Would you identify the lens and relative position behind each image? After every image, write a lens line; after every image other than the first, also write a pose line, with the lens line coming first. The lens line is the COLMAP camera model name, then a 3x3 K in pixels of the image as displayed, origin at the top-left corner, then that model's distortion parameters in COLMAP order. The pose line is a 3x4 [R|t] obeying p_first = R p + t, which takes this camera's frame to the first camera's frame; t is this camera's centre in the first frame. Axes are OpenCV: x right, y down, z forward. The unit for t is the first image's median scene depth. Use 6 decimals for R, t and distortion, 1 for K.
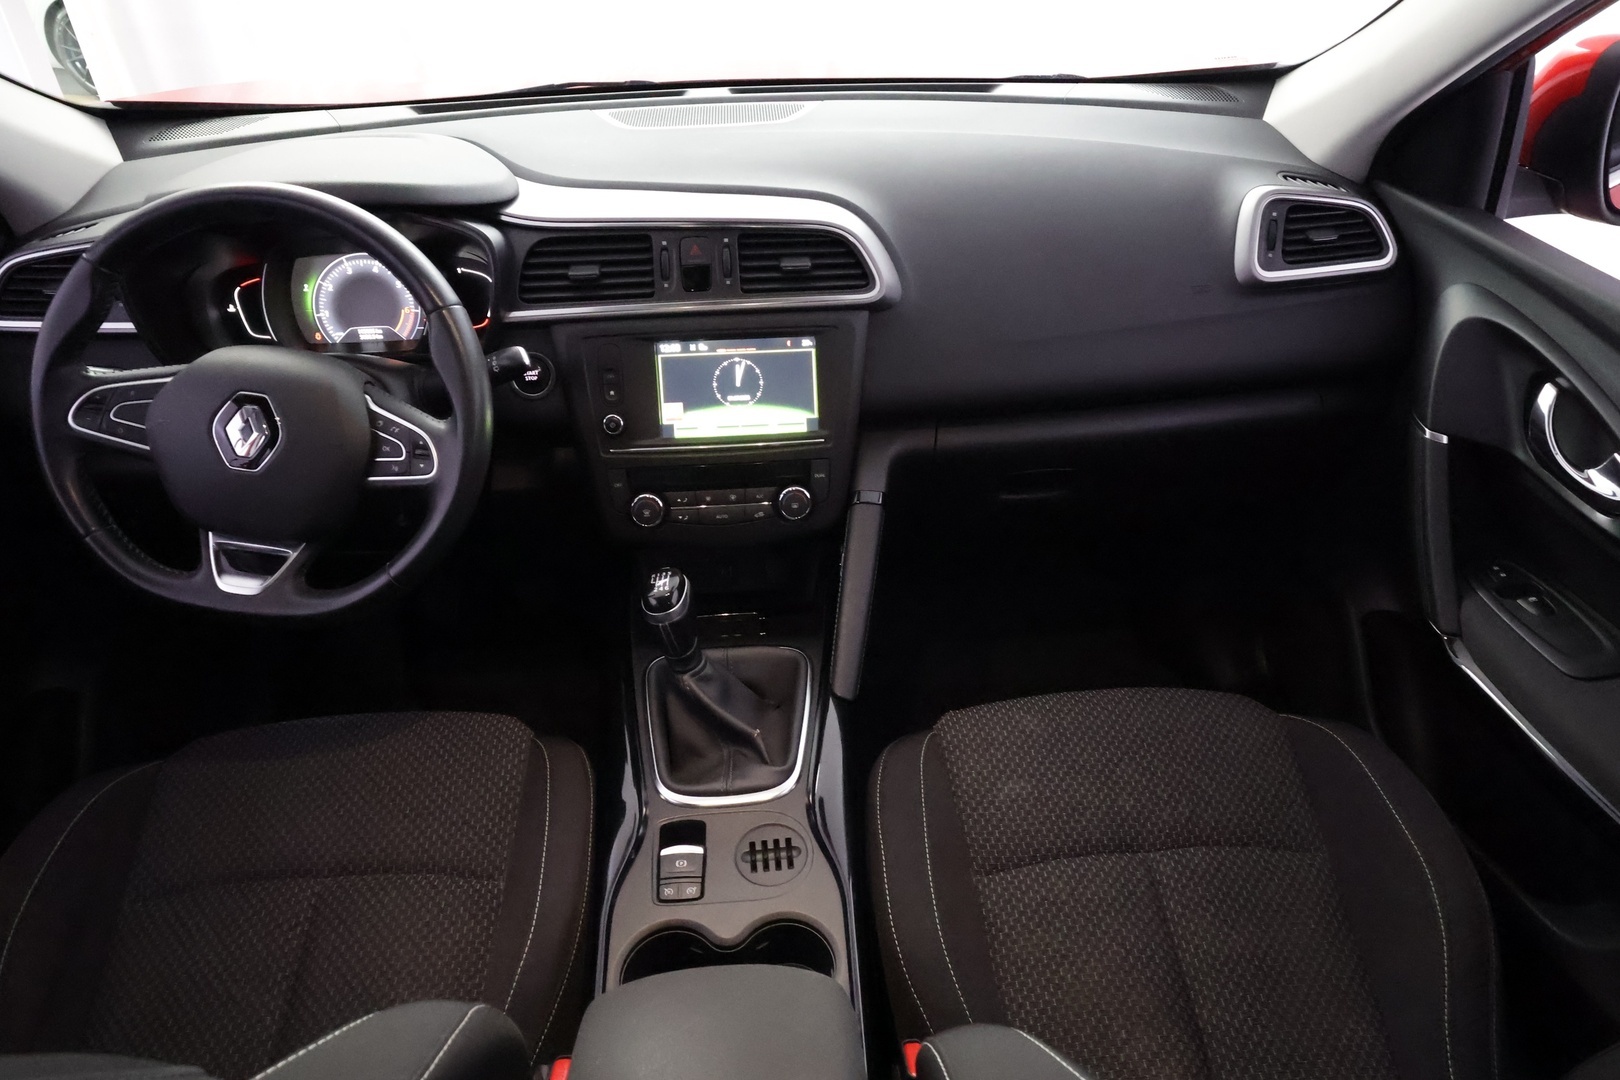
lens RADIAL K [[1073.3, 0, 799.4], [0, 1073.3, 545.2], [0, 0, 1]] dist [-0.007512, 0.004274]
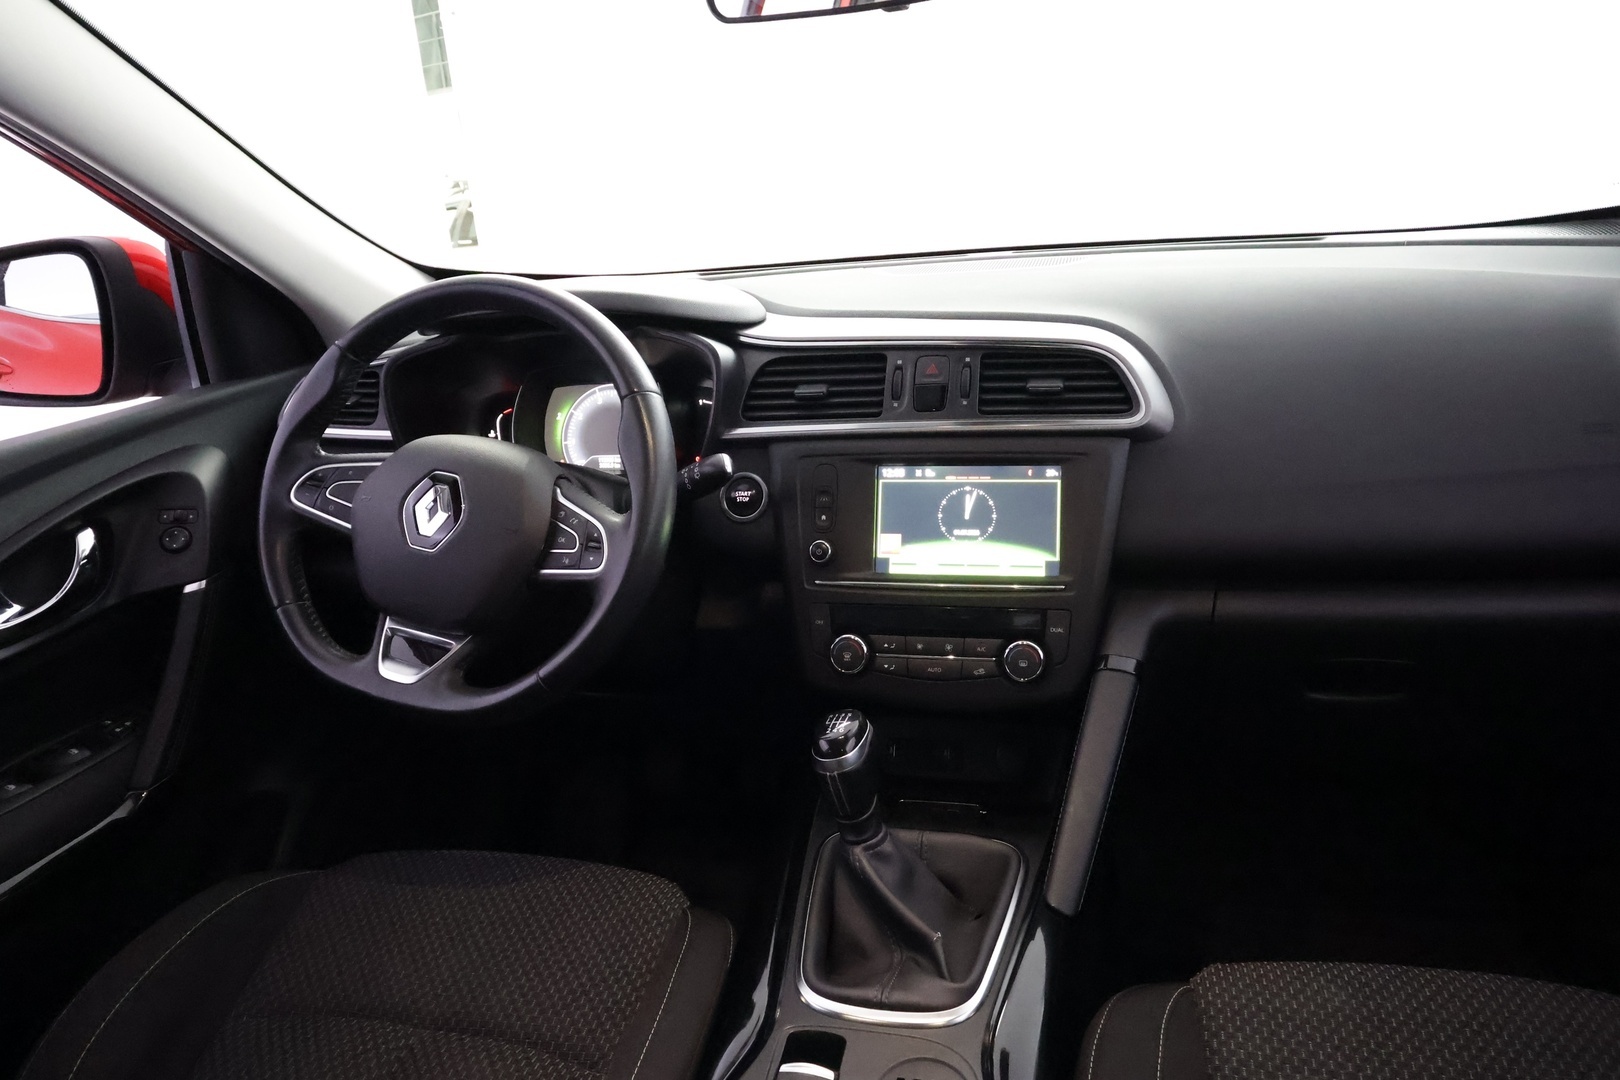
lens RADIAL K [[1073.3, 0, 808.3], [0, 1073.3, 541.7], [0, 0, 1]] dist [-0.007512, 0.004274]
pose [[0.951100, 0.054094, -0.304111, 0.085583], [-0.127920, 0.965128, -0.228396, 0.083045], [0.281151, 0.256130, 0.924852, 0.176441]]
